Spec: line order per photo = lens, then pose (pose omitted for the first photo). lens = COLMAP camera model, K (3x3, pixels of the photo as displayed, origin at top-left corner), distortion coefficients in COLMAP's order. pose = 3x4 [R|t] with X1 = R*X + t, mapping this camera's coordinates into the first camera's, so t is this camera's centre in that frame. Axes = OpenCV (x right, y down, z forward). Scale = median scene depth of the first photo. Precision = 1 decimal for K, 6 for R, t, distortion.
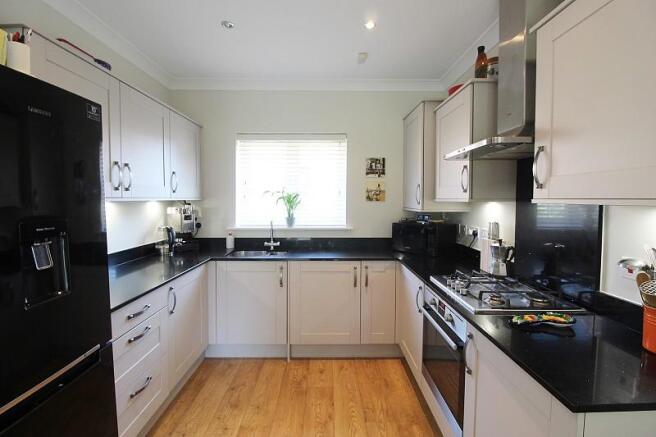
lens RADIAL K [[303.5, 0, 330.0], [0, 303.5, 208.2], [0, 0, 1]] dist [0.002284, -0.015533]
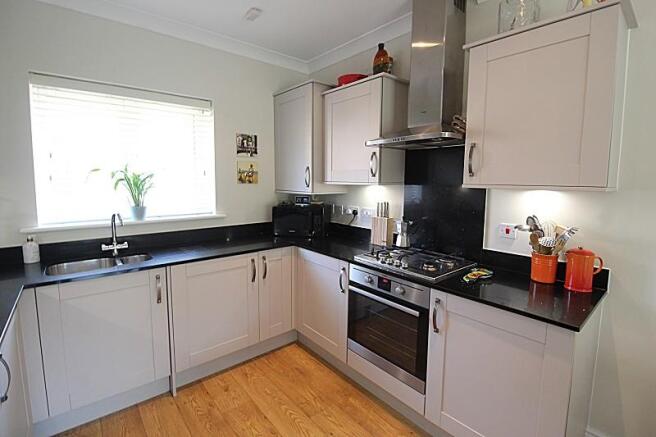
lens RADIAL K [[303.5, 0, 330.0], [0, 303.5, 208.2], [0, 0, 1]] dist [0.002284, -0.015533]
pose [[0.768564, -0.057901, 0.637148, -0.290493], [0.013956, 0.997177, 0.073783, -0.015838], [-0.639621, -0.047815, 0.767202, 0.185859]]
